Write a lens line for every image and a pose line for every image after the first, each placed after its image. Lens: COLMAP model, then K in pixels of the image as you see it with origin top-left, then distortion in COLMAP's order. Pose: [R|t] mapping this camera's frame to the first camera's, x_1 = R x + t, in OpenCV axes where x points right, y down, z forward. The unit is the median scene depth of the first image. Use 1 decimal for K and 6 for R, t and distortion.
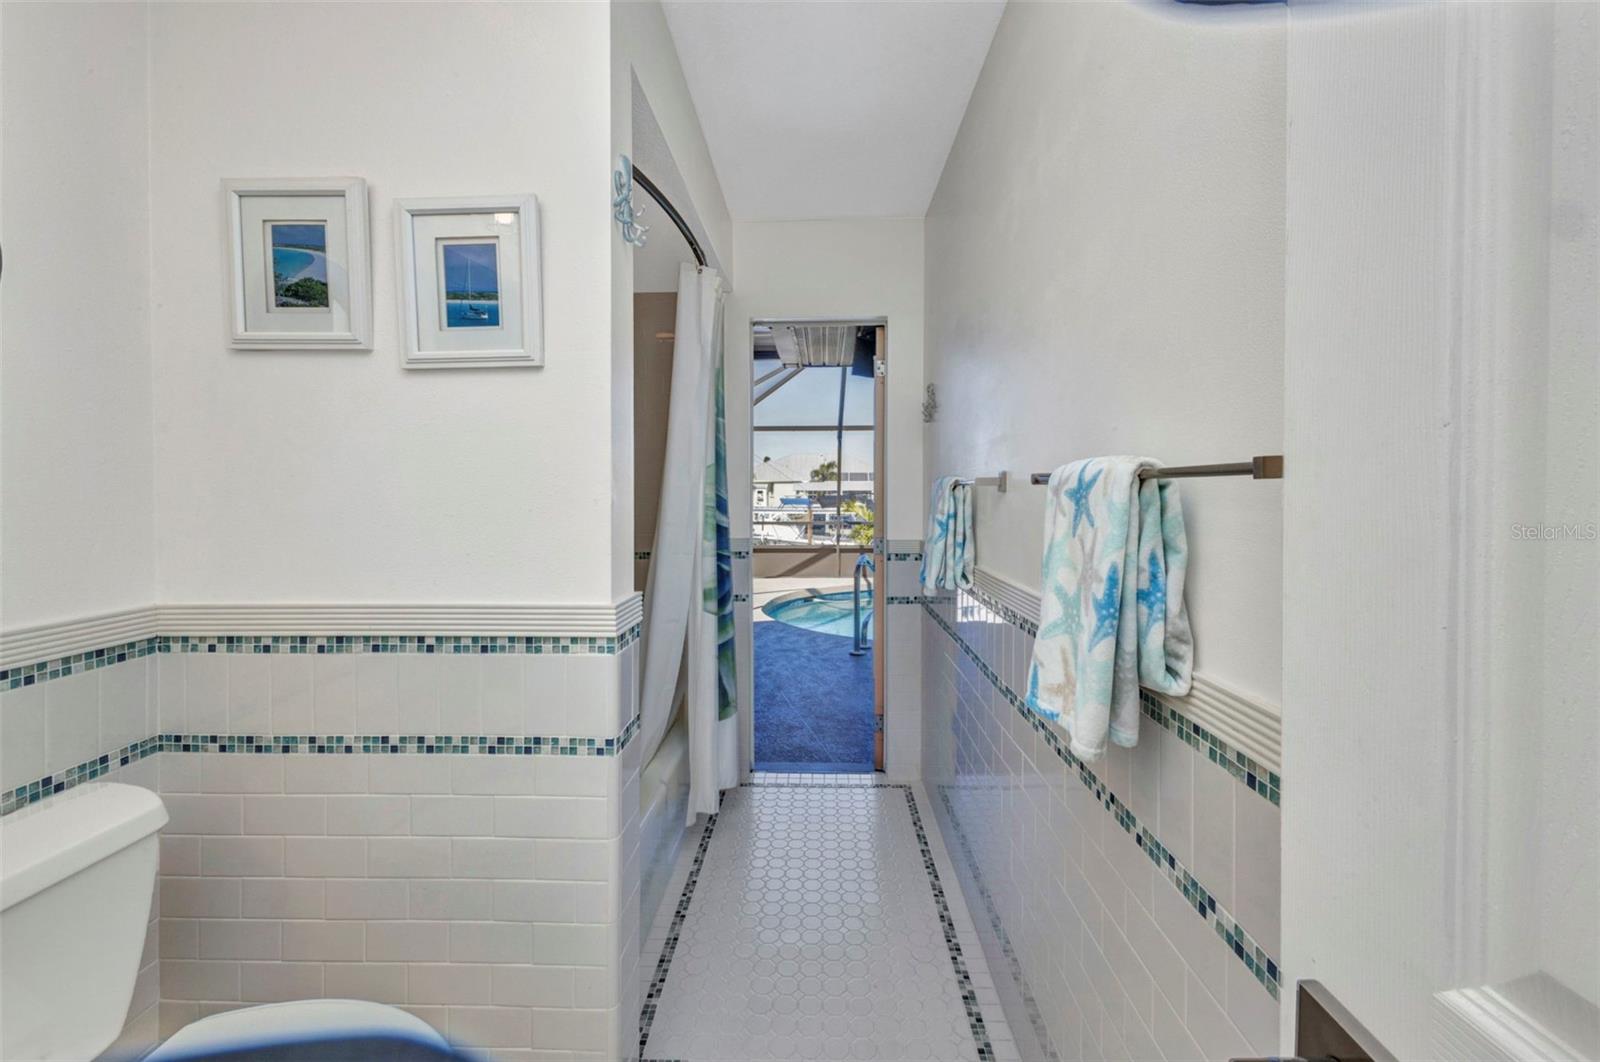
lens RADIAL K [[659.6, 0, 801.2], [0, 659.6, 523.0], [0, 0, 1]] dist [0.022954, -0.004892]
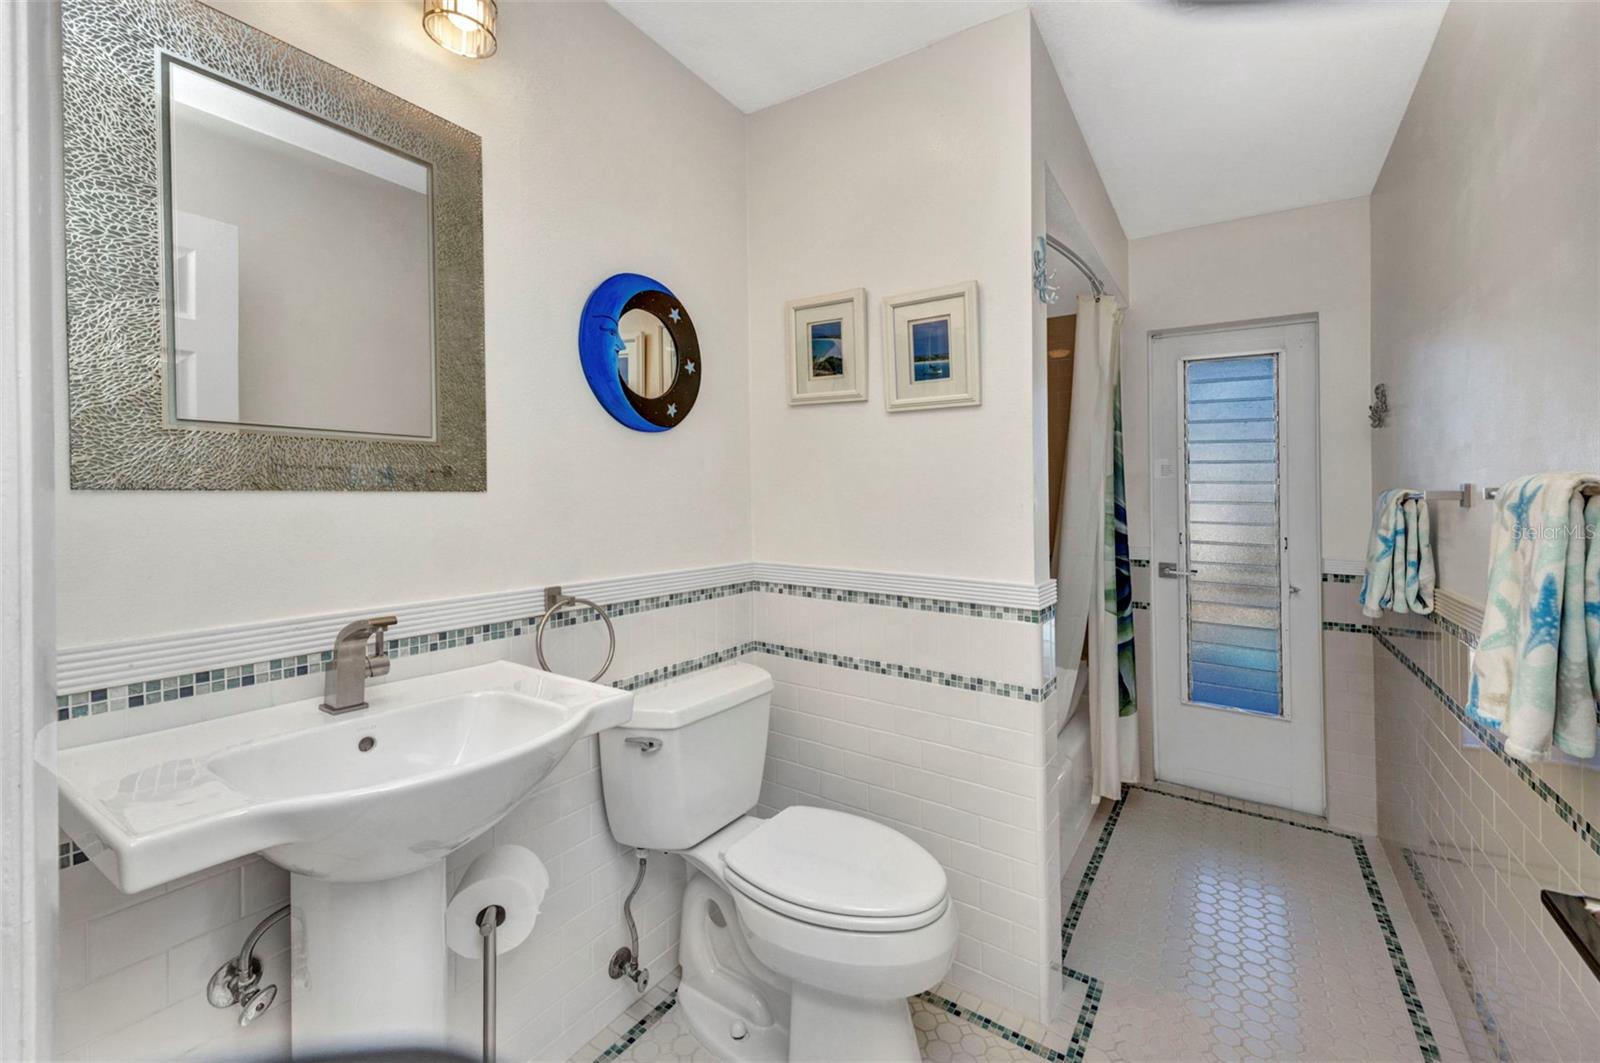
lens RADIAL K [[659.6, 0, 816.6], [0, 659.6, 456.1], [0, 0, 1]] dist [0.022954, -0.004892]
pose [[0.859200, -0.014742, -0.511427, 0.010759], [-0.043136, 0.993939, -0.101118, 0.018310], [0.509818, 0.108942, 0.853356, -0.303027]]
